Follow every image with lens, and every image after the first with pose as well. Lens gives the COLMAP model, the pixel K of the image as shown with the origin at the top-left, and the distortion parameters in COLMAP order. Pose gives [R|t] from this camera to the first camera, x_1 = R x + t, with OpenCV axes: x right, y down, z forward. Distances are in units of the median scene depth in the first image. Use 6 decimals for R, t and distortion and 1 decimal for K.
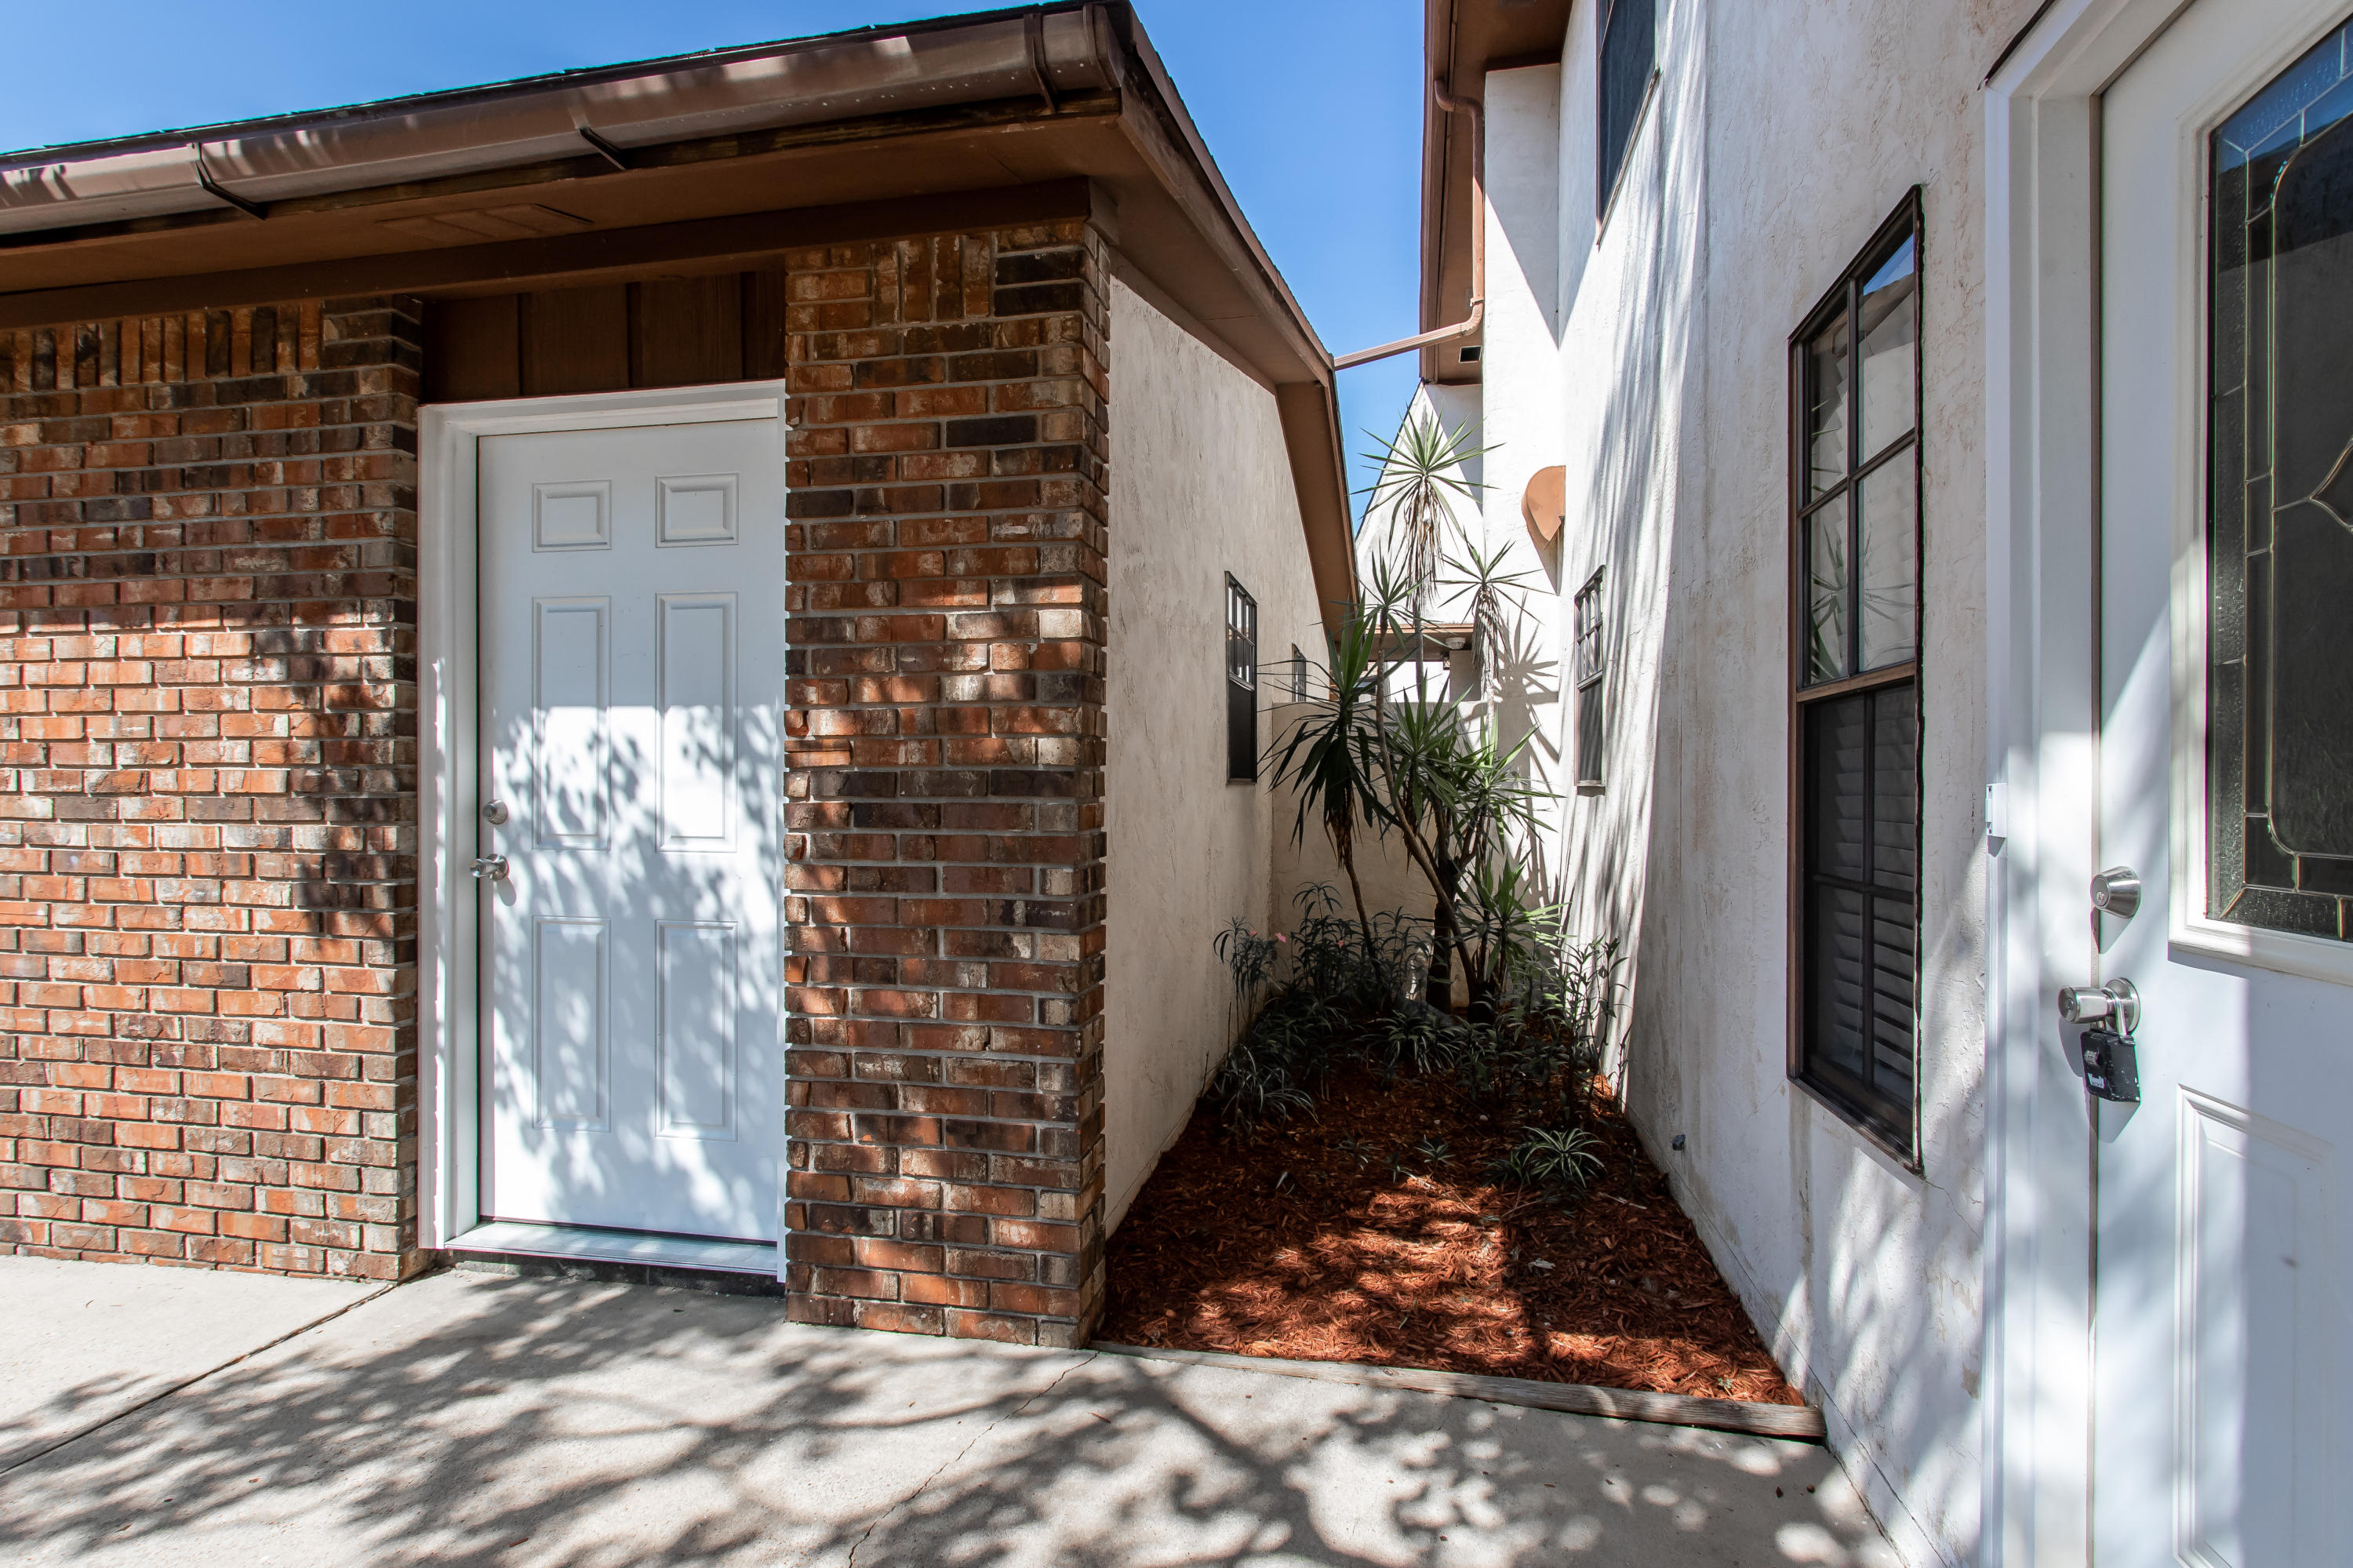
lens RADIAL K [[1146.7, 0, 1189.5], [0, 1146.7, 793.6], [0, 0, 1]] dist [-0.003552, 0.001183]
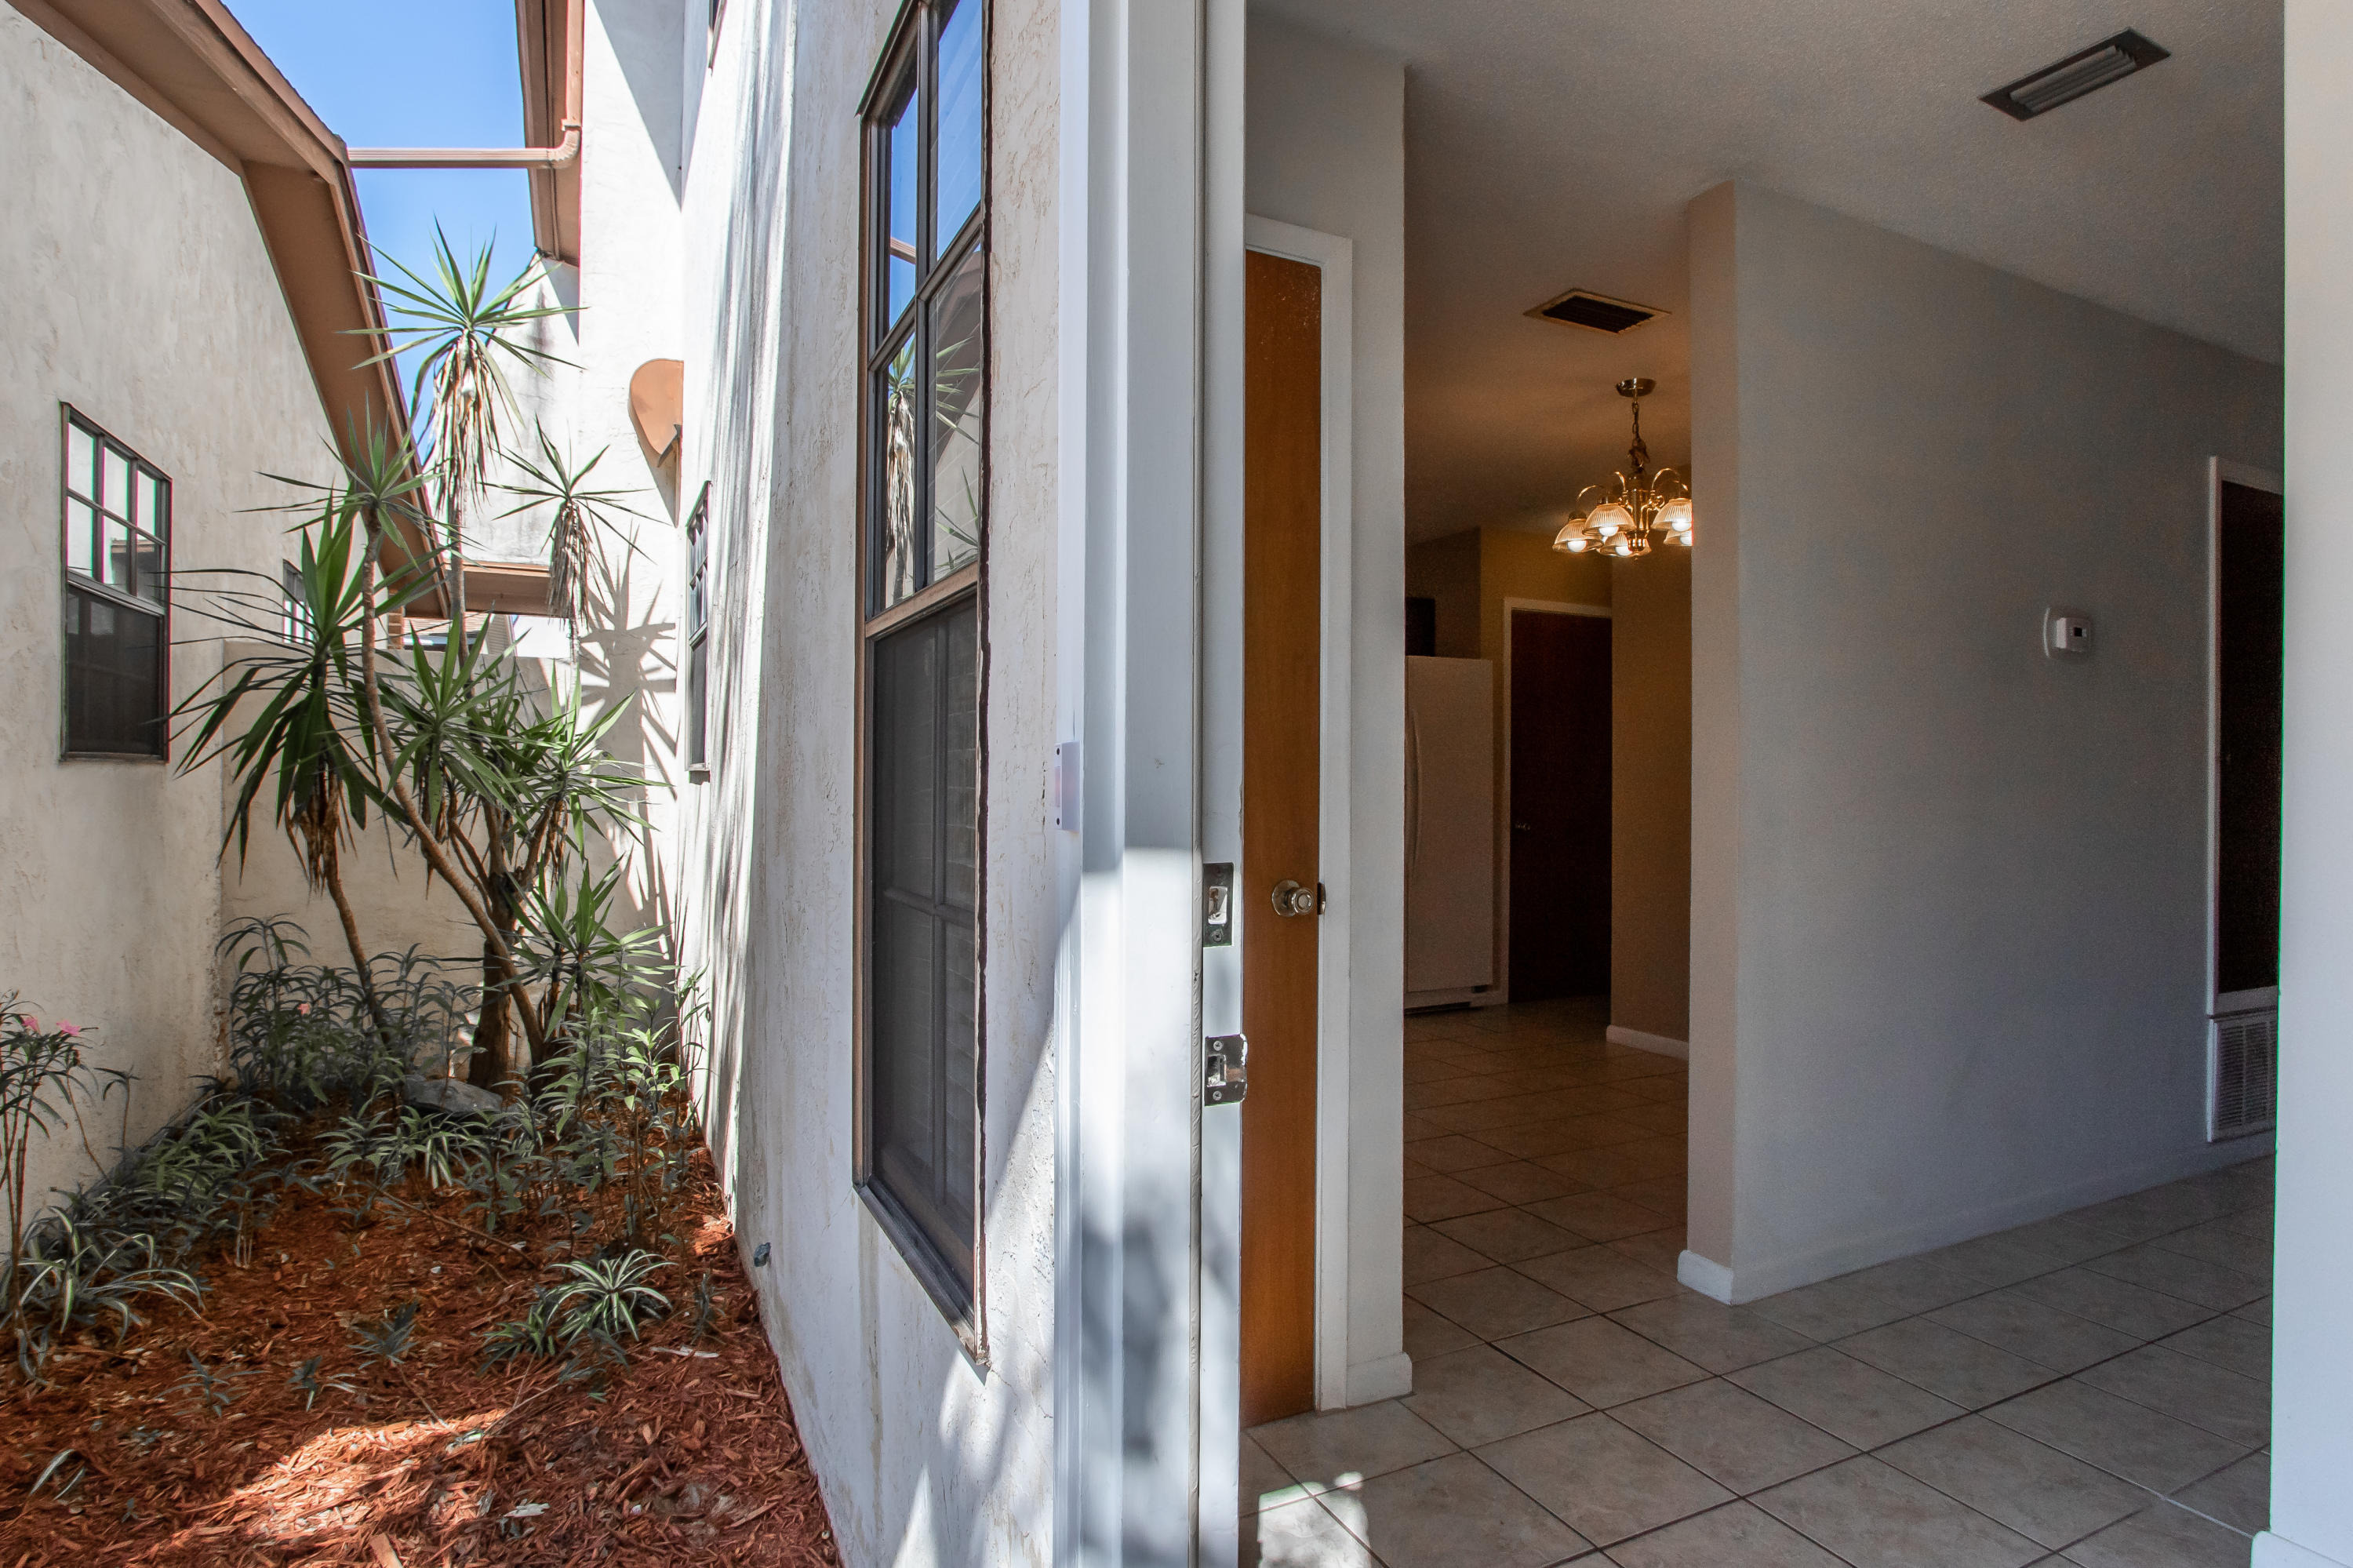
lens RADIAL K [[1264.4, 0, 1176.5], [0, 1264.4, 784.0], [0, 0, 1]] dist [-0.006640, 0.000889]
pose [[0.805920, 0.003388, 0.592015, 0.105374], [-0.001876, 0.999993, -0.003168, 0.004500], [-0.592022, 0.001442, 0.805921, 0.126743]]
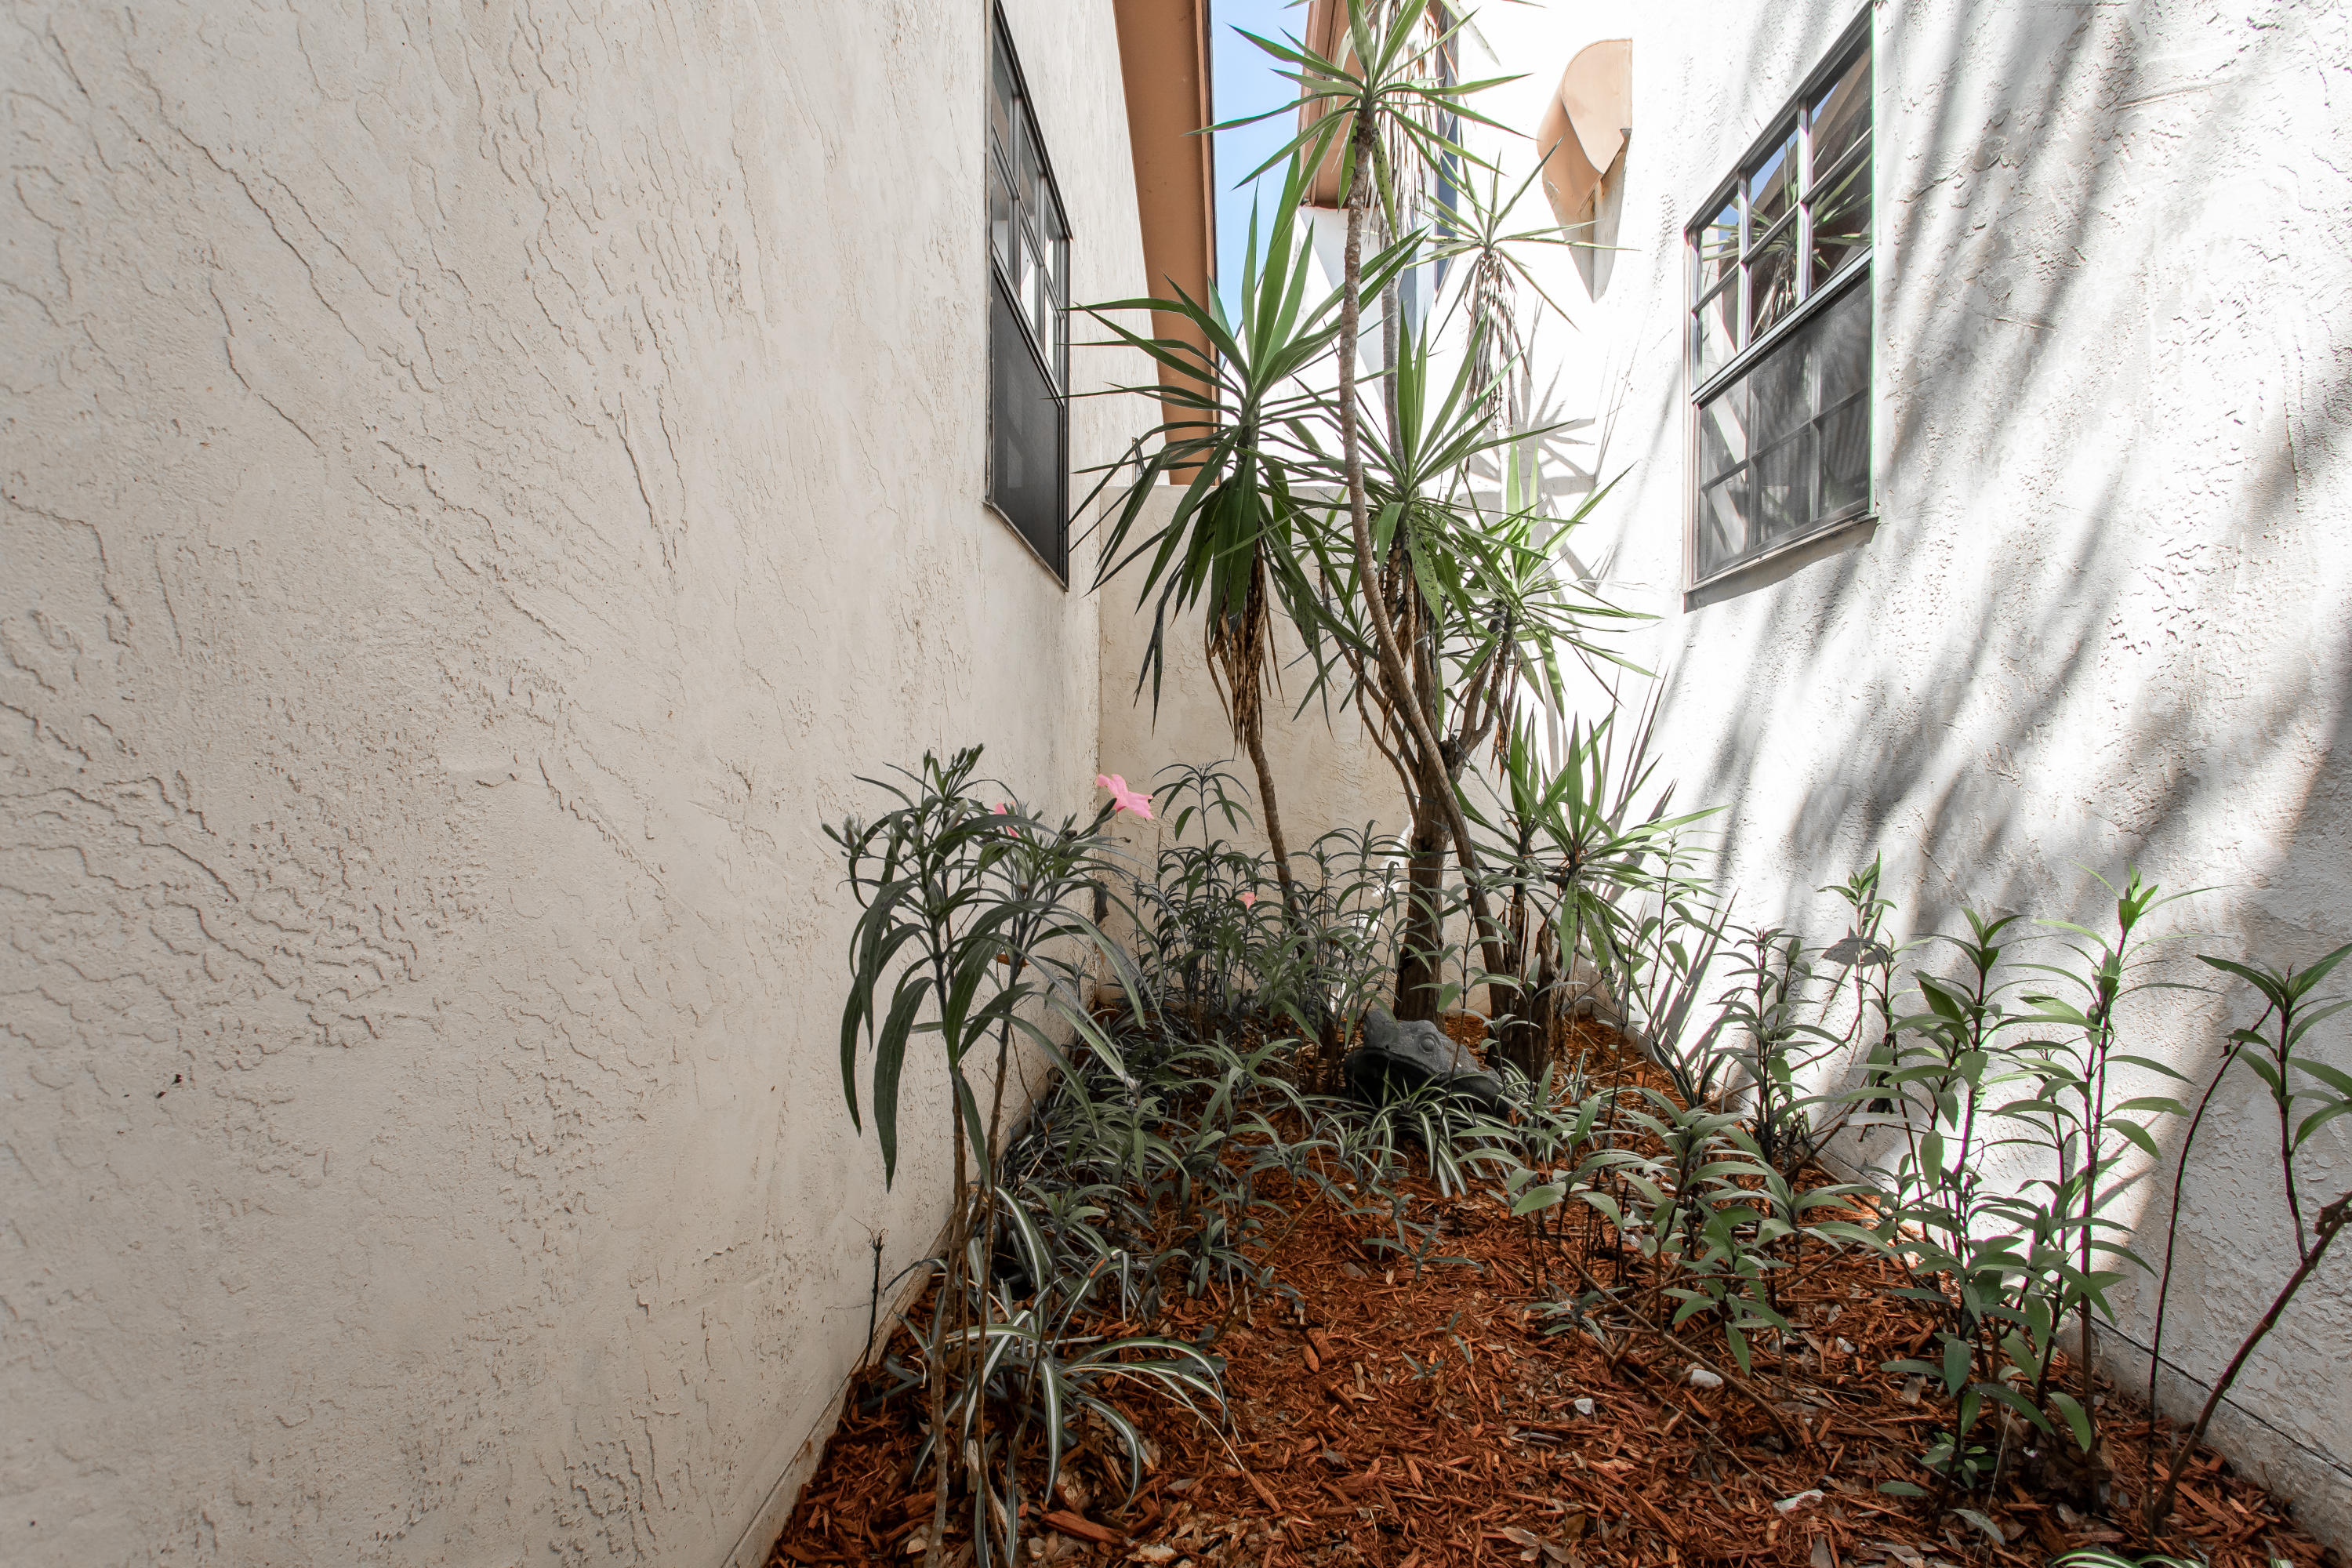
lens RADIAL K [[1103.8, 0, 1172.0], [0, 1103.8, 791.3], [0, 0, 1]] dist [-0.006875, 0.001685]
pose [[0.990898, 0.002062, 0.134597, 0.043293], [-0.002776, 0.999983, 0.005112, 0.084562], [-0.134585, -0.005439, 0.990887, 0.567453]]
